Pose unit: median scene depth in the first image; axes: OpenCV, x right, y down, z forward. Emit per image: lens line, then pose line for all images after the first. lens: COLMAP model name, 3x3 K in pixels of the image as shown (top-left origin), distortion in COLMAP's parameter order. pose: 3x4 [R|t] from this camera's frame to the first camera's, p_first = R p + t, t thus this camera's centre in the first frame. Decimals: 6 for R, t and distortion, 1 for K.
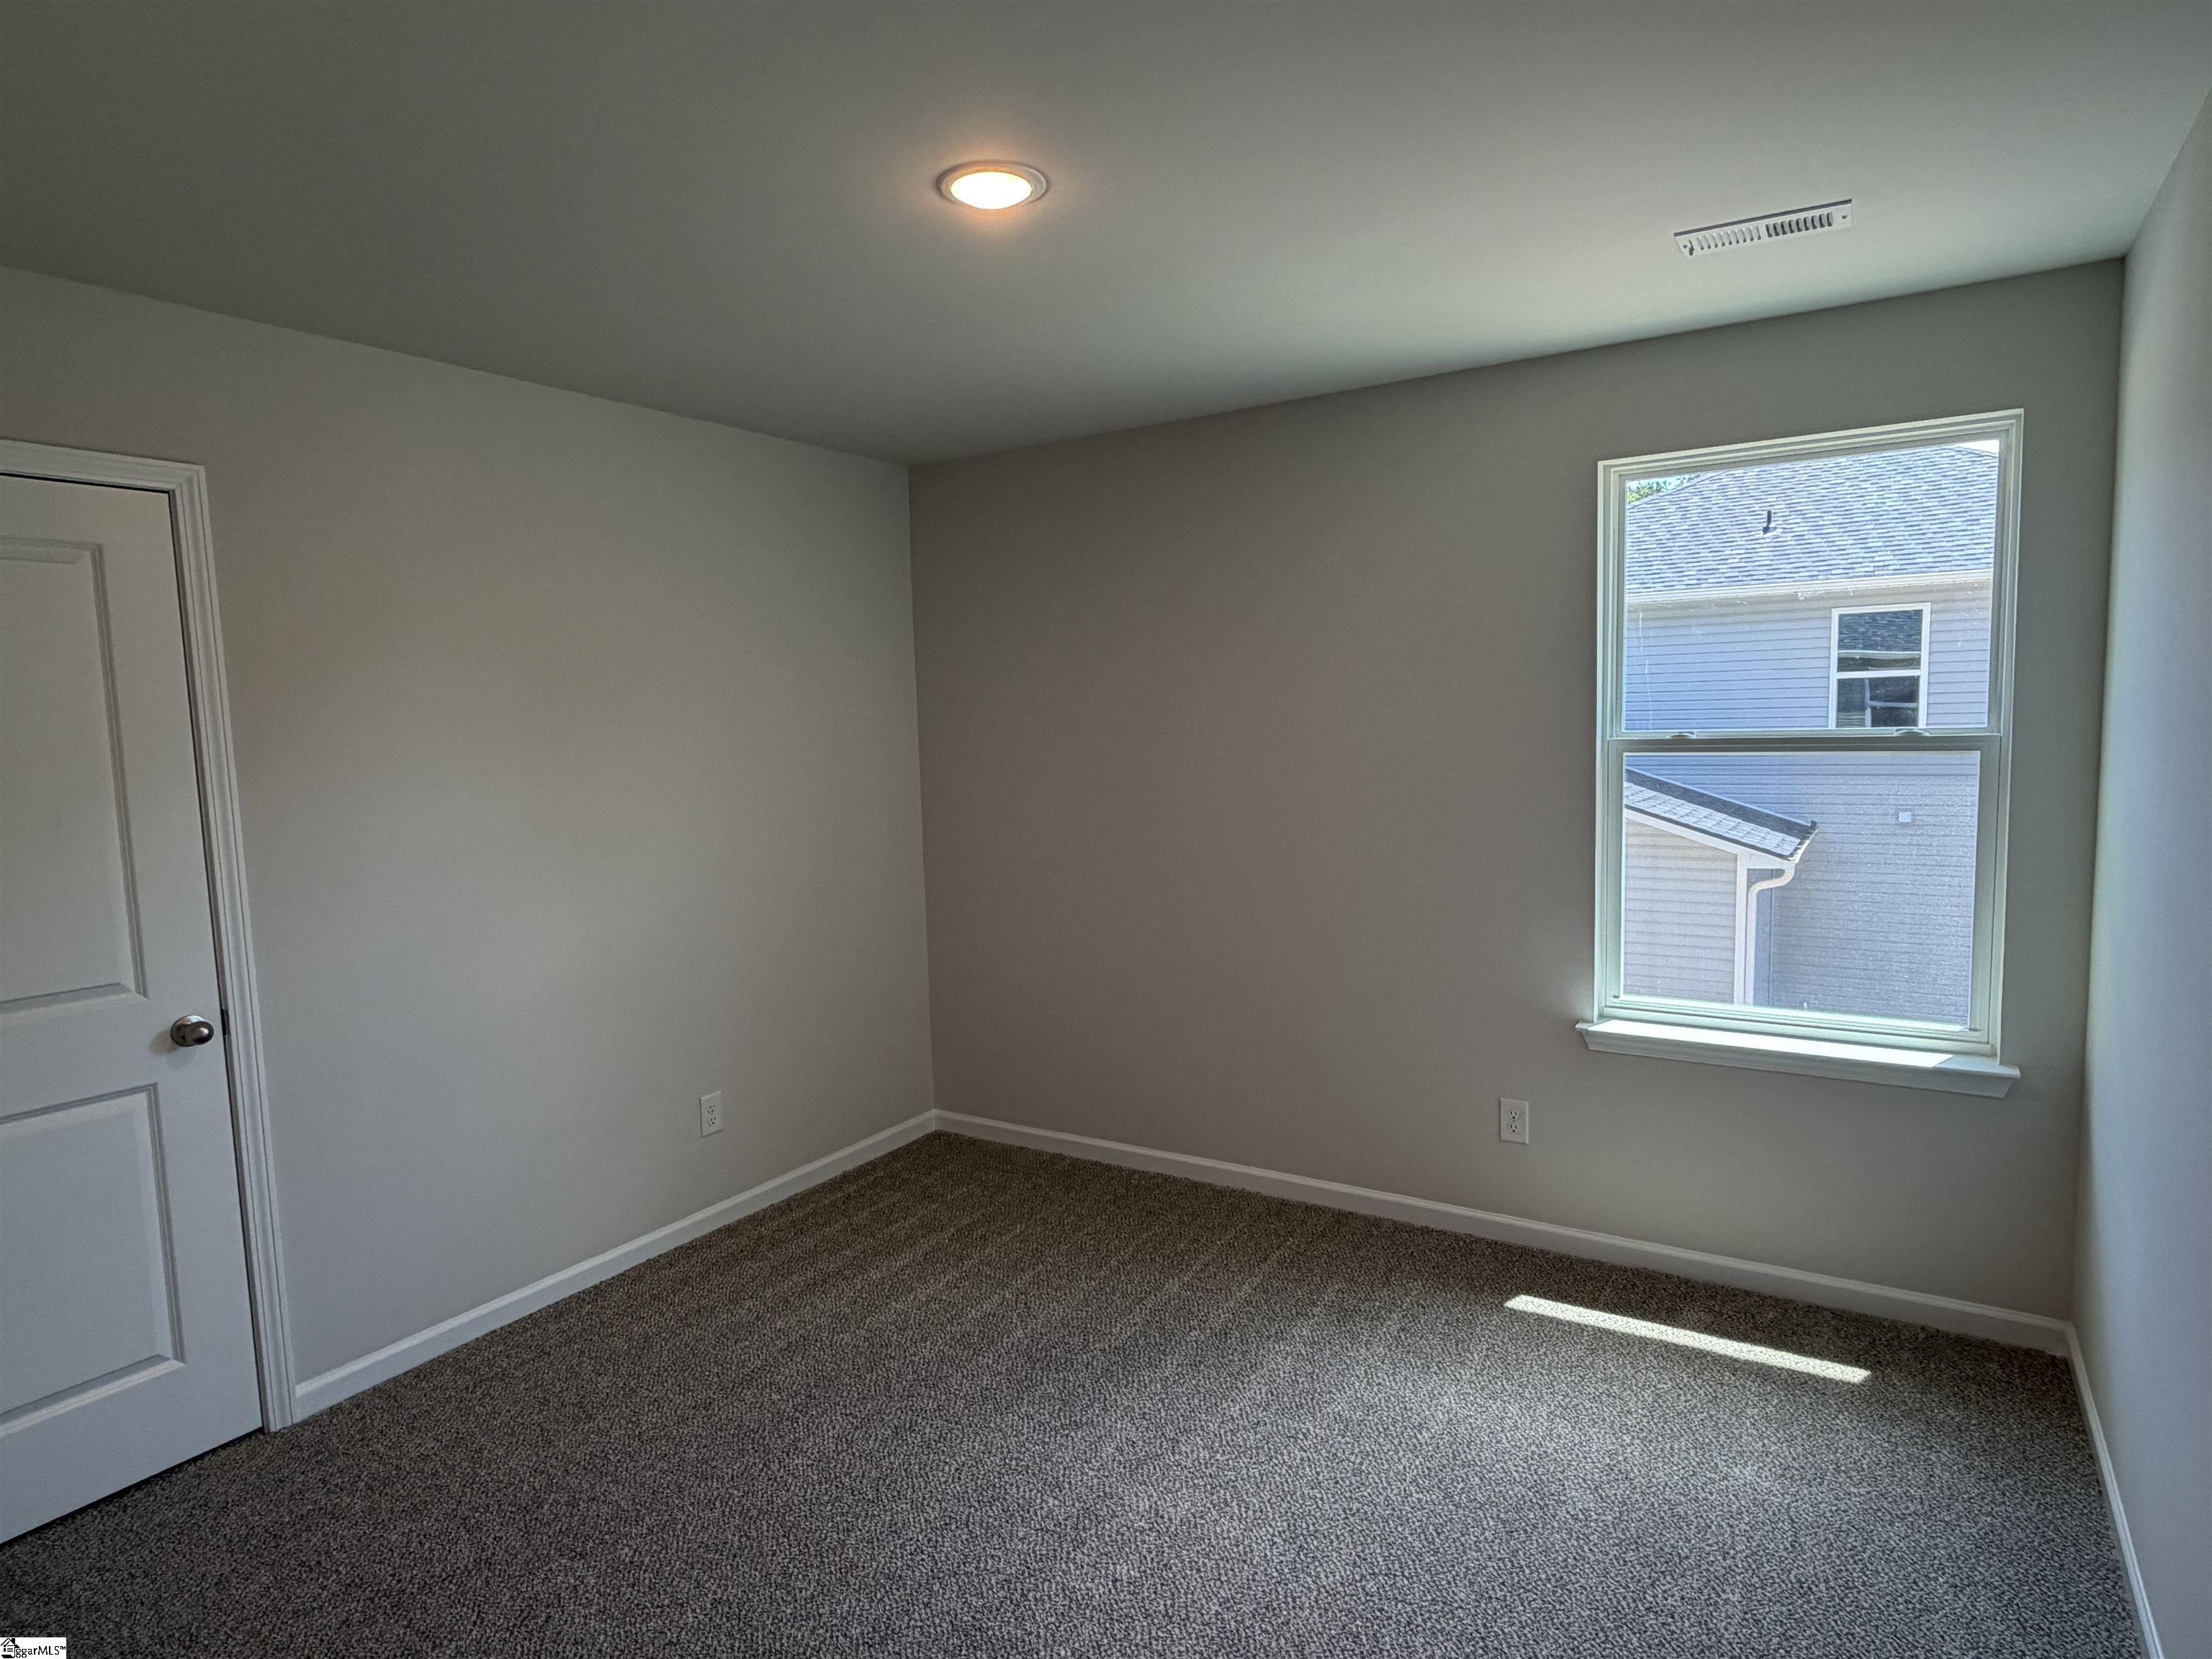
lens RADIAL K [[1253.1, 0, 1106.0], [0, 1253.1, 829.5], [0, 0, 1]] dist [0.021388, 0.000565]
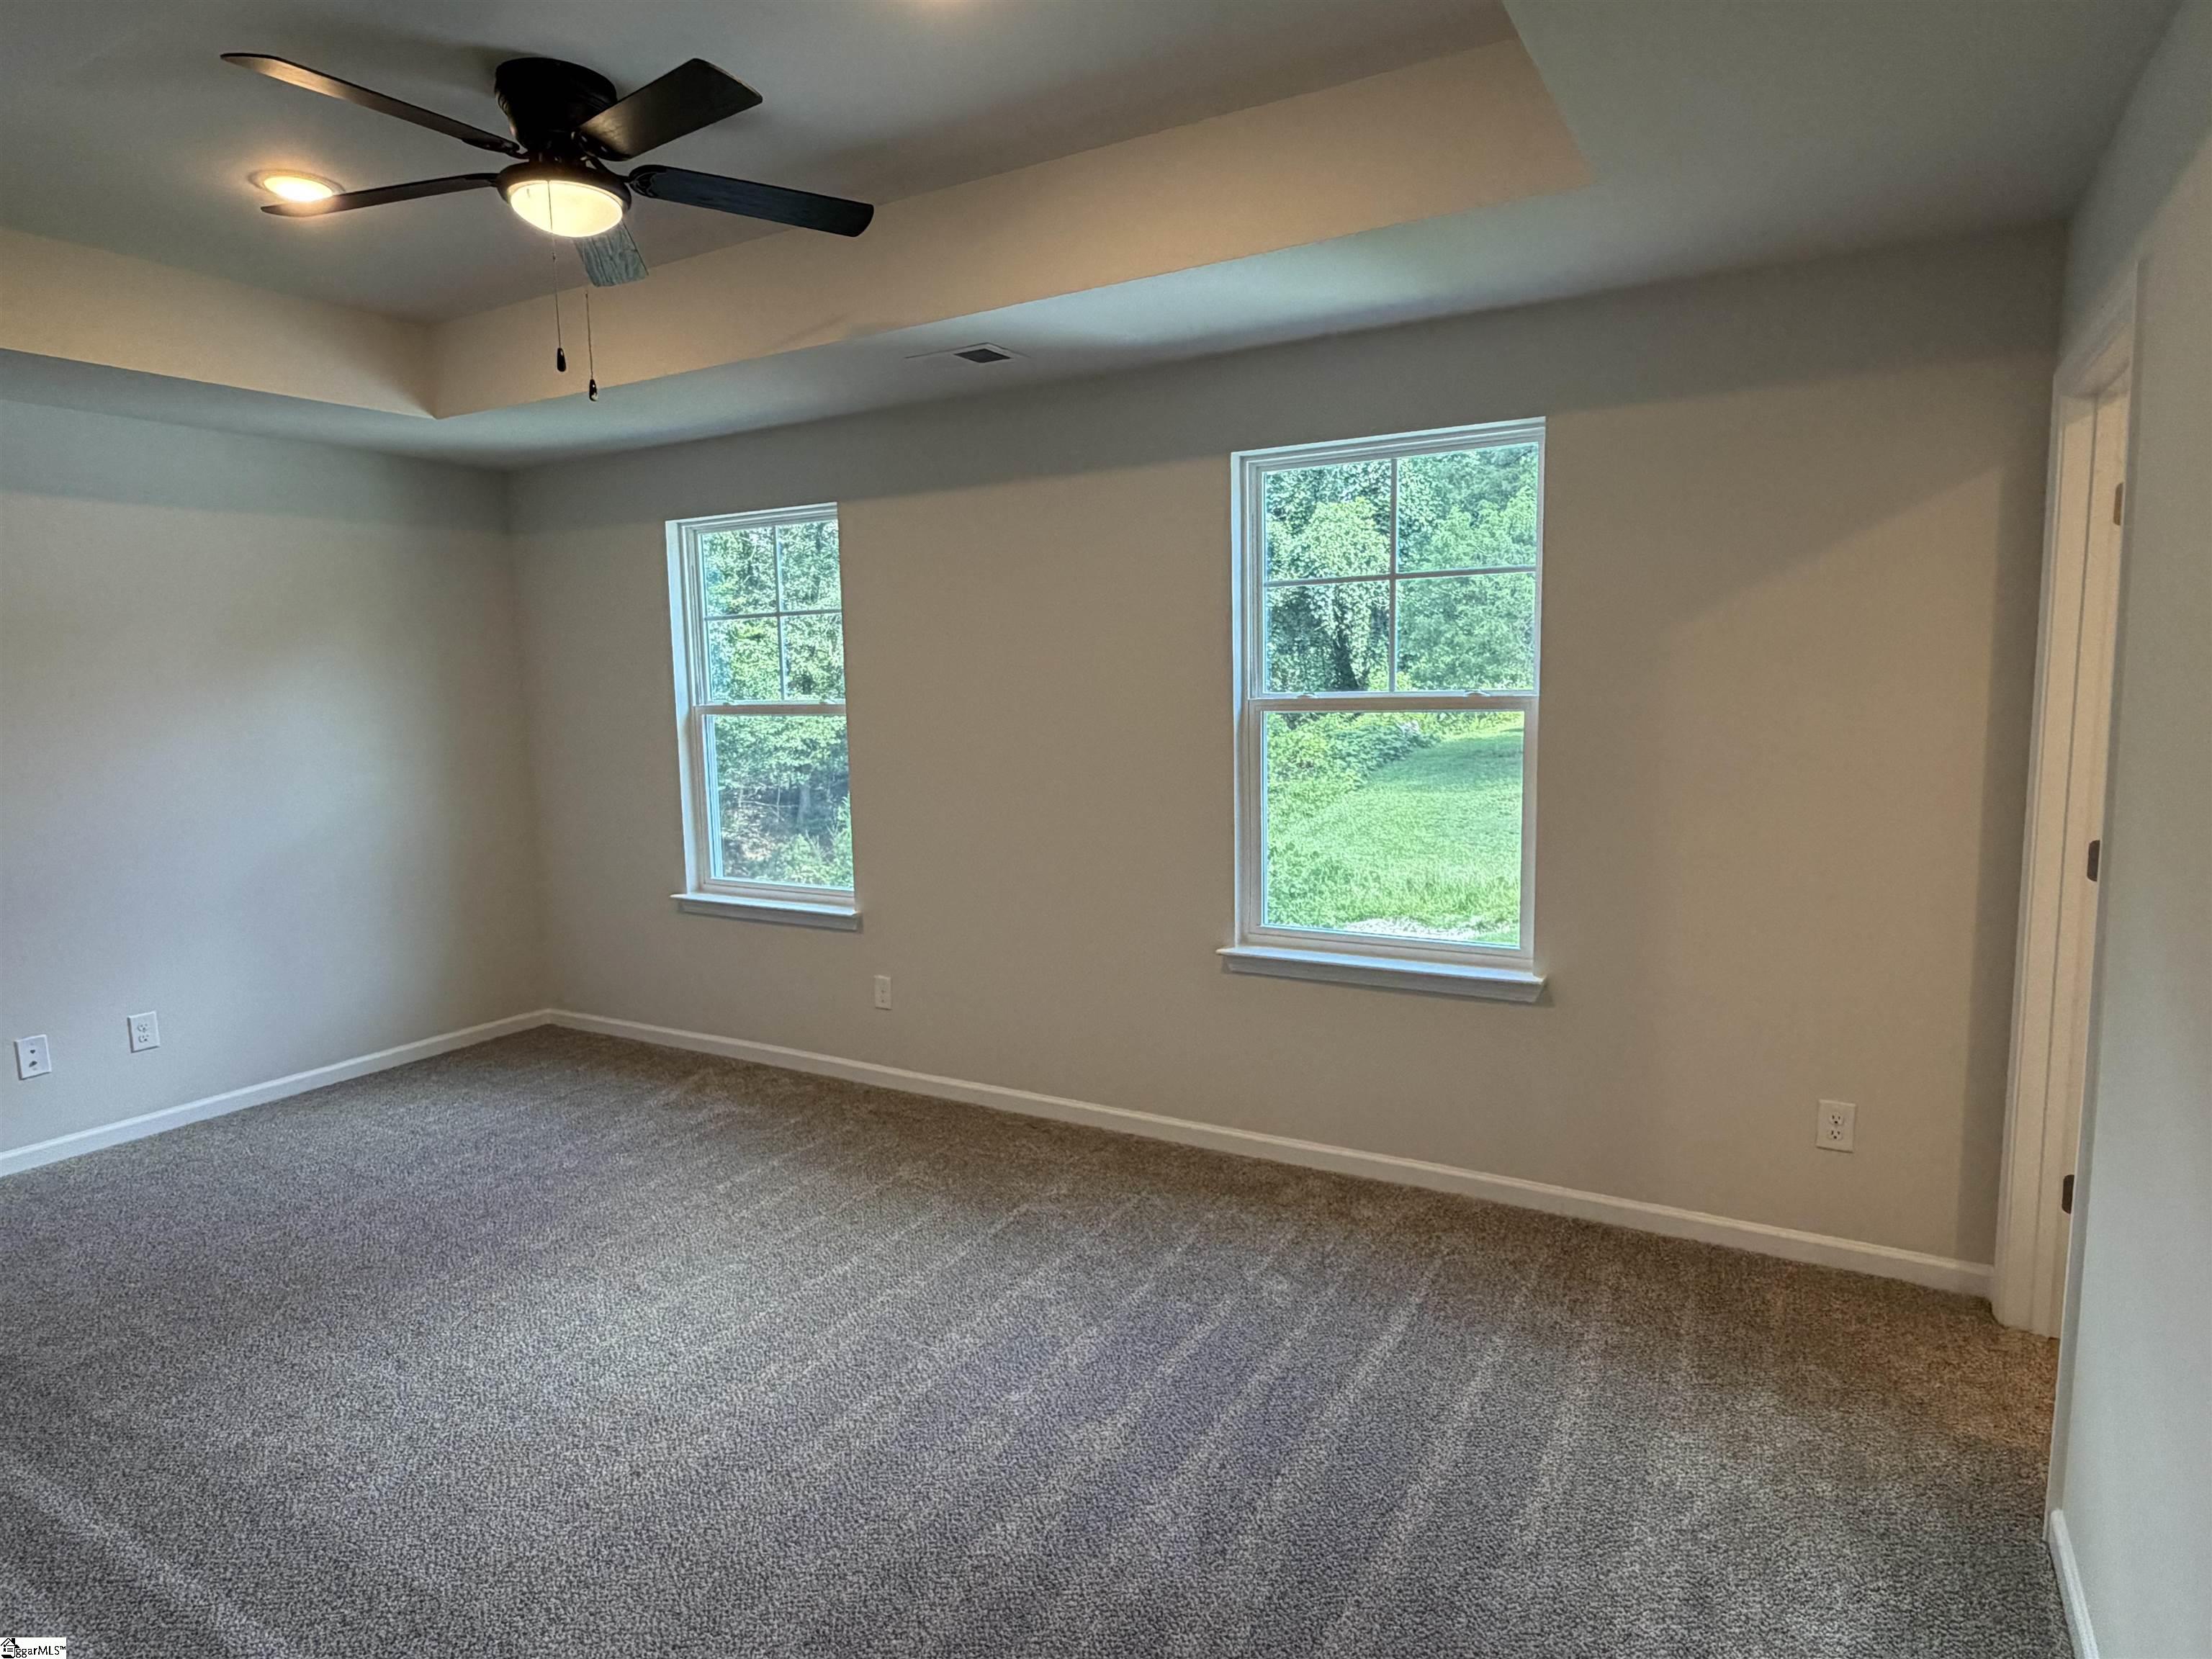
lens RADIAL K [[1270.4, 0, 1095.8], [0, 1270.4, 832.3], [0, 0, 1]] dist [0.017756, 0.001449]
pose [[0.999612, -0.003011, 0.027678, 0.259412], [0.002013, 0.999349, 0.036010, 0.008553], [-0.027768, -0.035940, 0.998968, -0.170175]]
